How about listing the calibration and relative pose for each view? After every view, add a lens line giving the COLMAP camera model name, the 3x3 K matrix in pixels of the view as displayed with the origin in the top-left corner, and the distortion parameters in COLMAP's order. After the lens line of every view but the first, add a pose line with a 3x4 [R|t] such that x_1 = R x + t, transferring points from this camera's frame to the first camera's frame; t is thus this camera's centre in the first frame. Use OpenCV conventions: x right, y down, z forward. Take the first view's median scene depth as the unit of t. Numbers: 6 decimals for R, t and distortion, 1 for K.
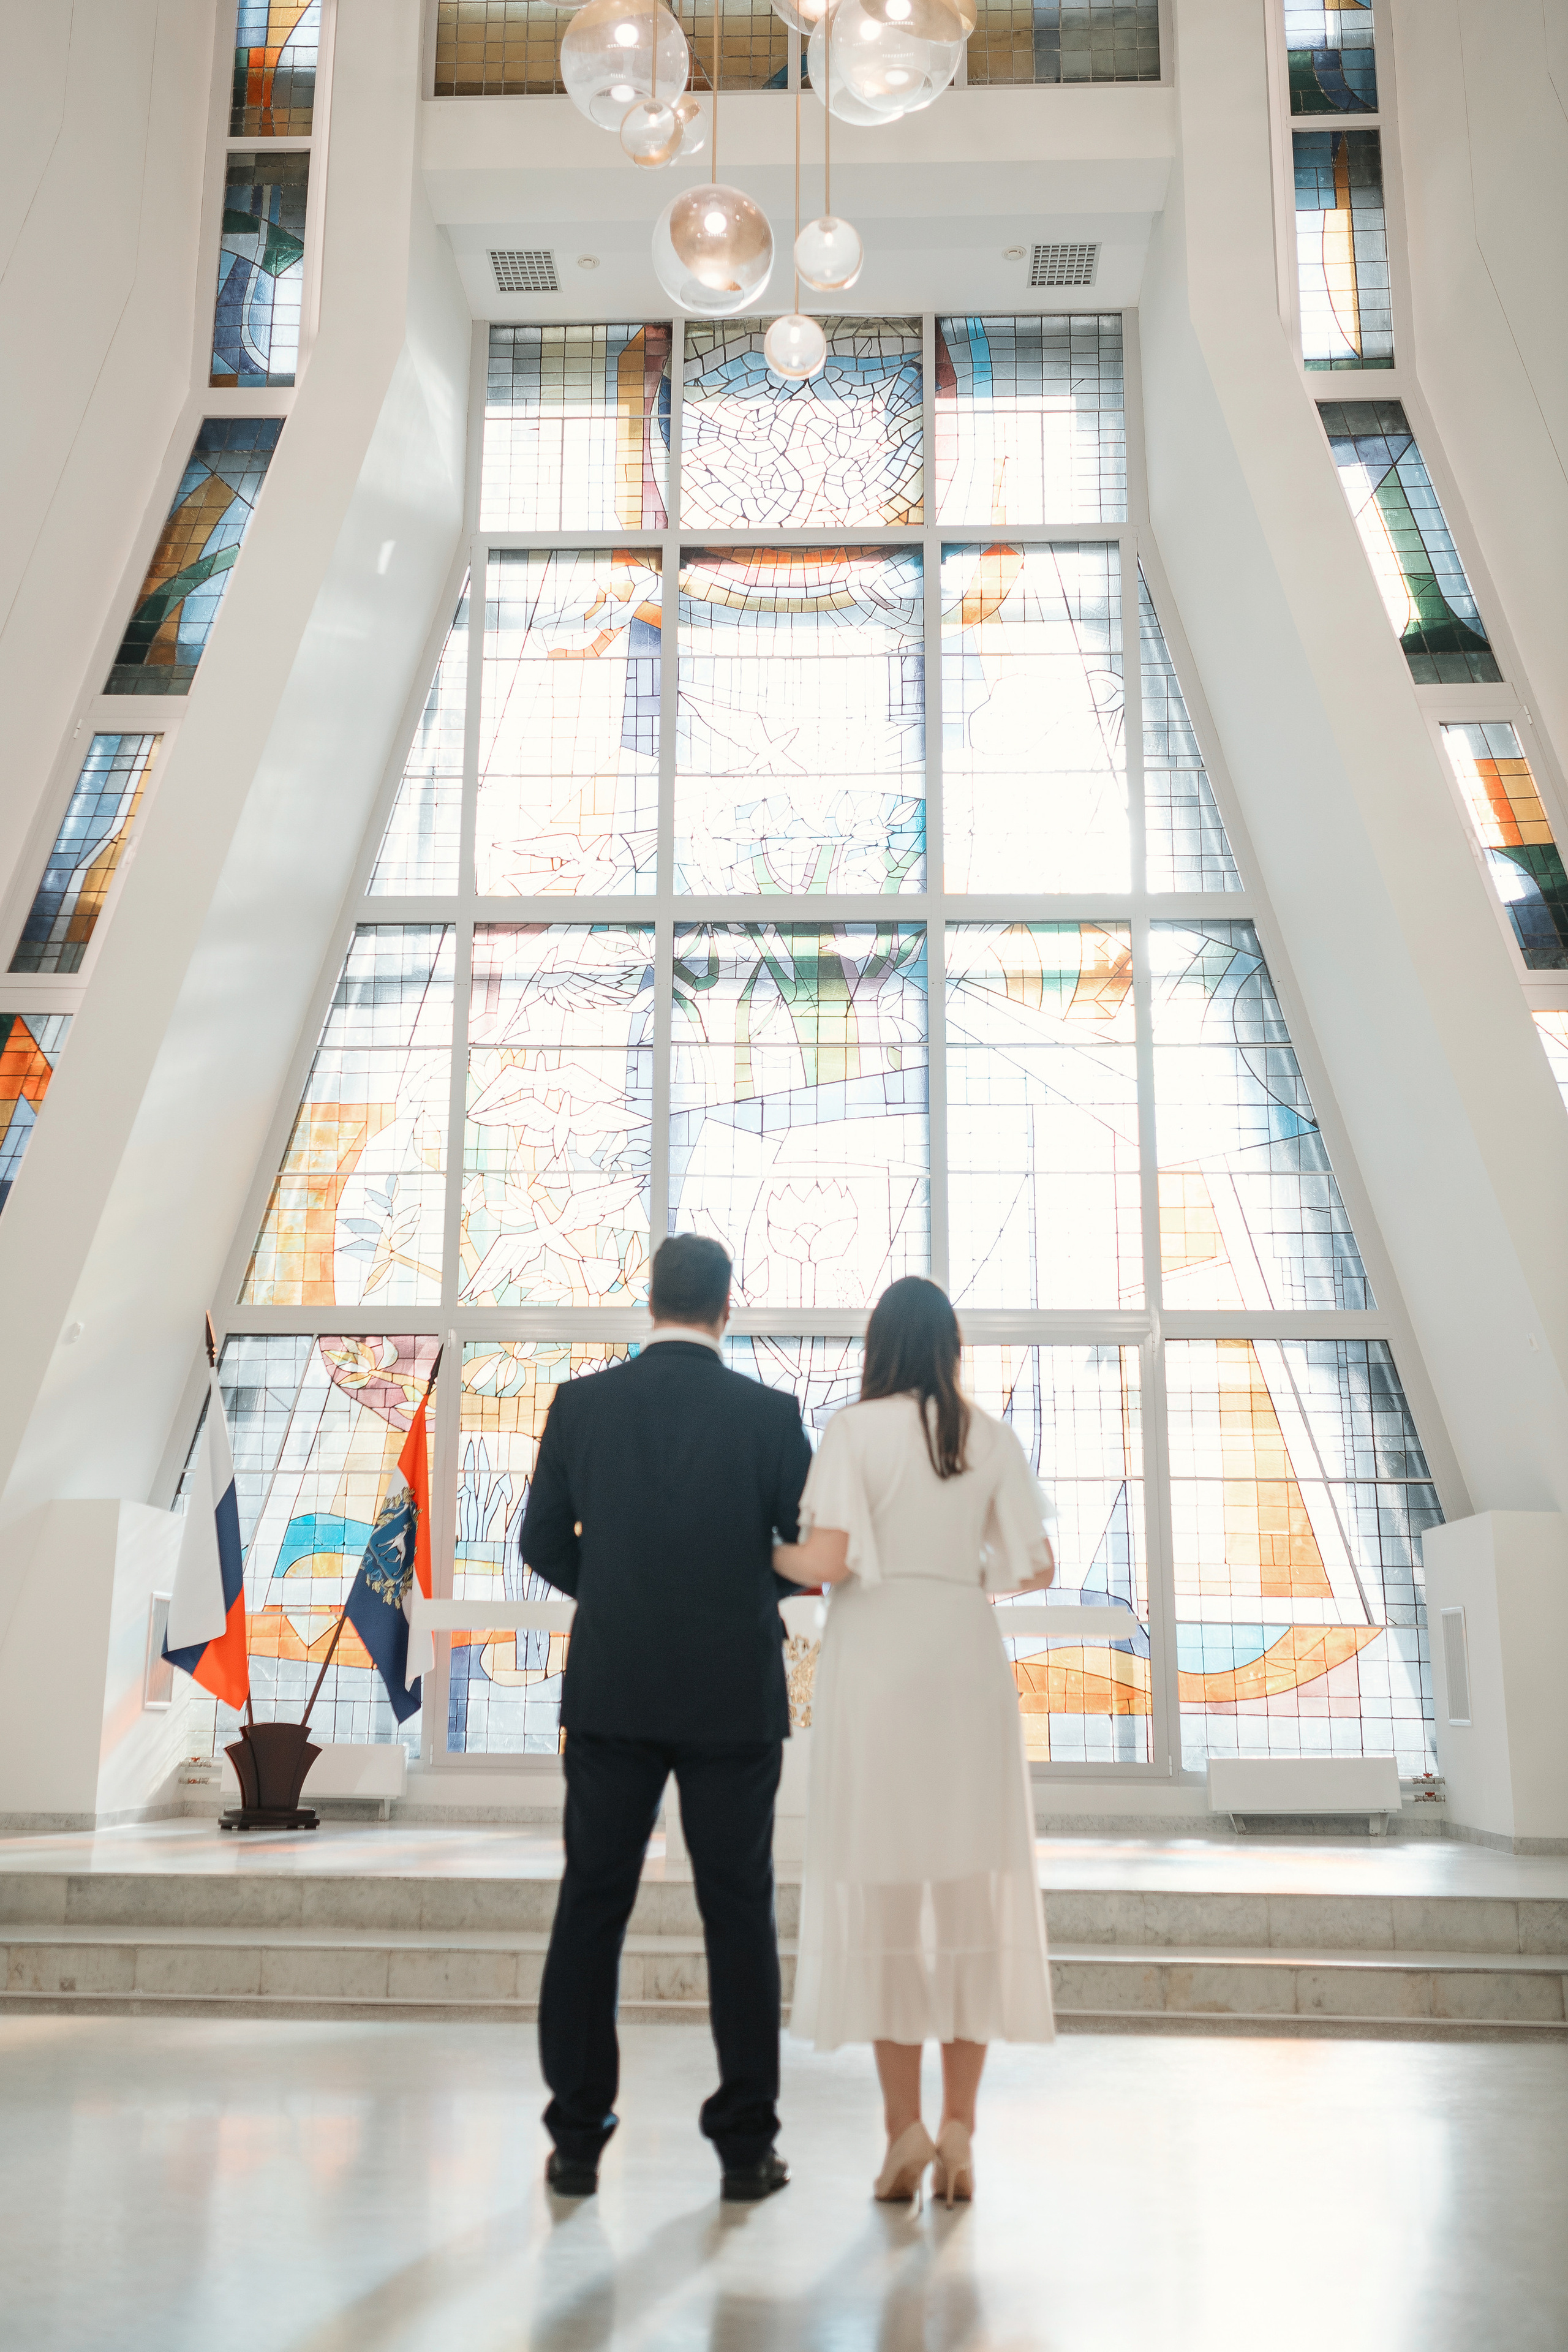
lens RADIAL K [[2317.1, 0, 718.1], [0, 2317.1, 1119.7], [0, 0, 1]] dist [0.052441, -0.014845]
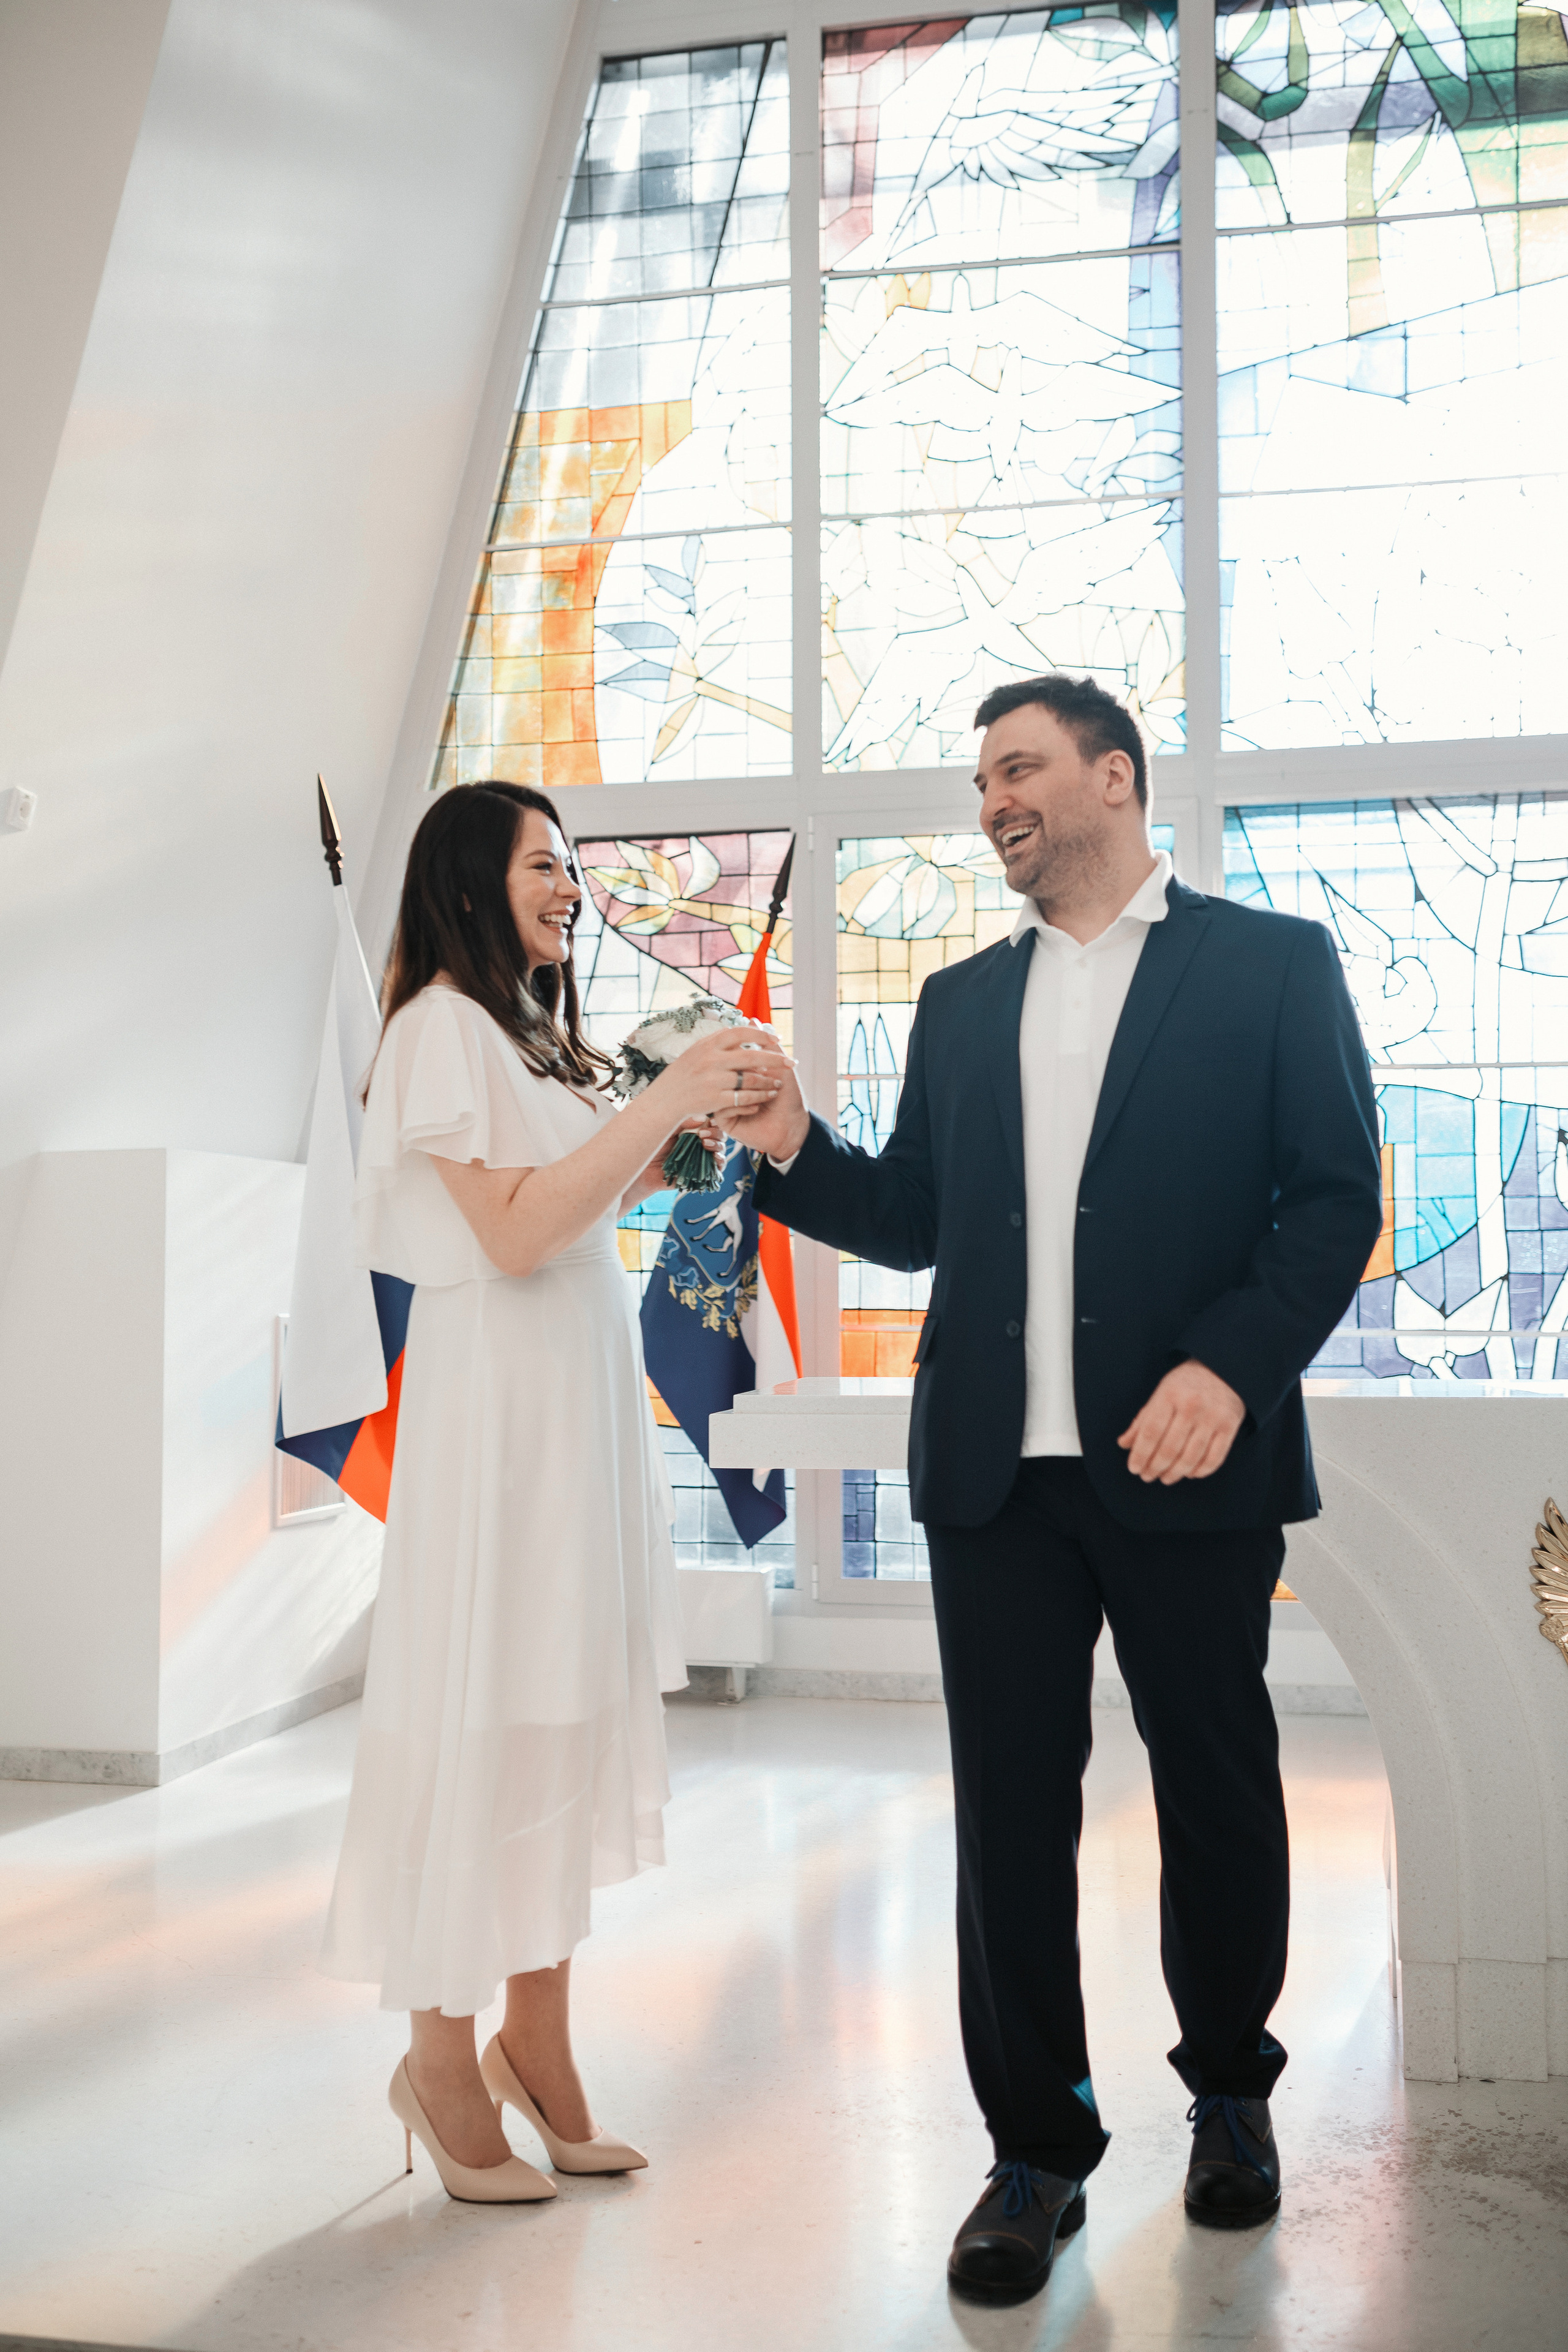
lens RADIAL K [[2271.8, 0, 791.1], [0, 2271.8, 1205.8], [0, 0, 1]] dist [0.054964, -0.060591]
pose [[0.988668, -0.022977, -0.148349, -0.043269], [0.052231, 0.979123, 0.196445, 0.073216], [0.140738, -0.201967, 0.969228, 0.462098]]
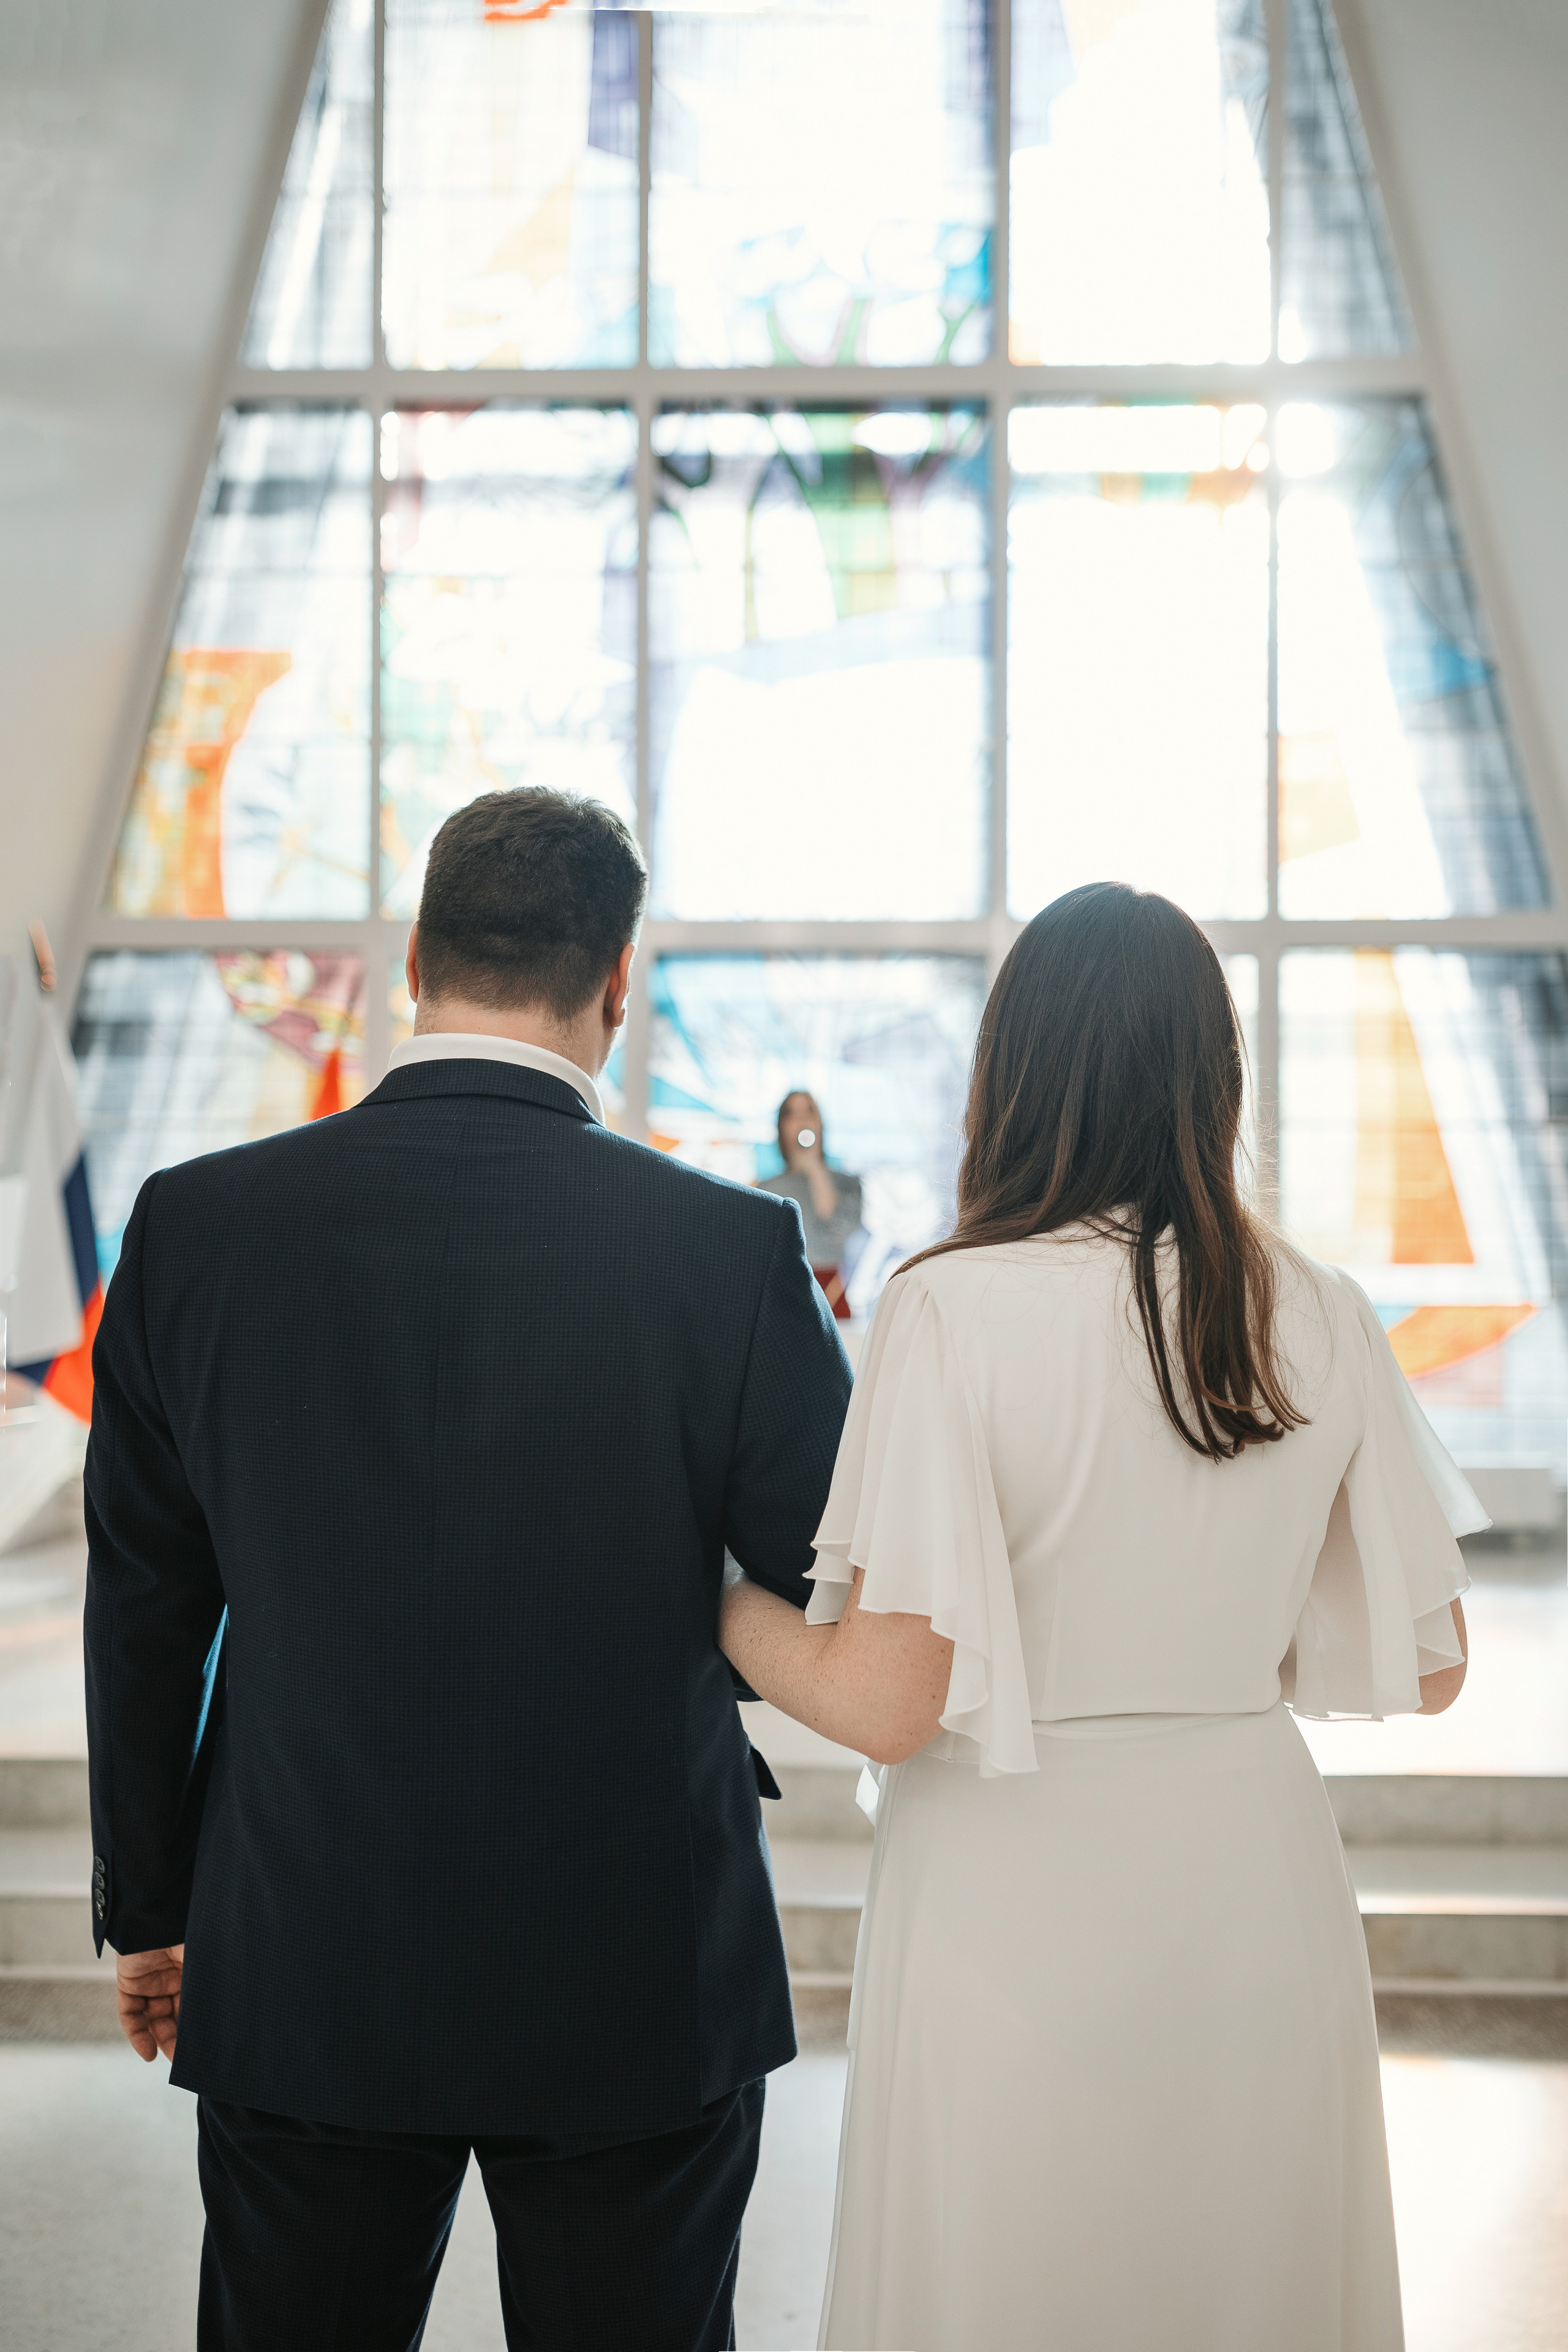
lens RADIAL K [[2271.8, 0, 791.1], [0, 2271.8, 1205.8], [0, 0, 1]] dist [0.054964, -0.060591]
pose [[0.999782, -0.007770, 0.019364, 0.008666], [0.003515, 0.977530, 0.210767, 0.014763], [-0.020566, -0.210653, 0.977344, 0.223511]]
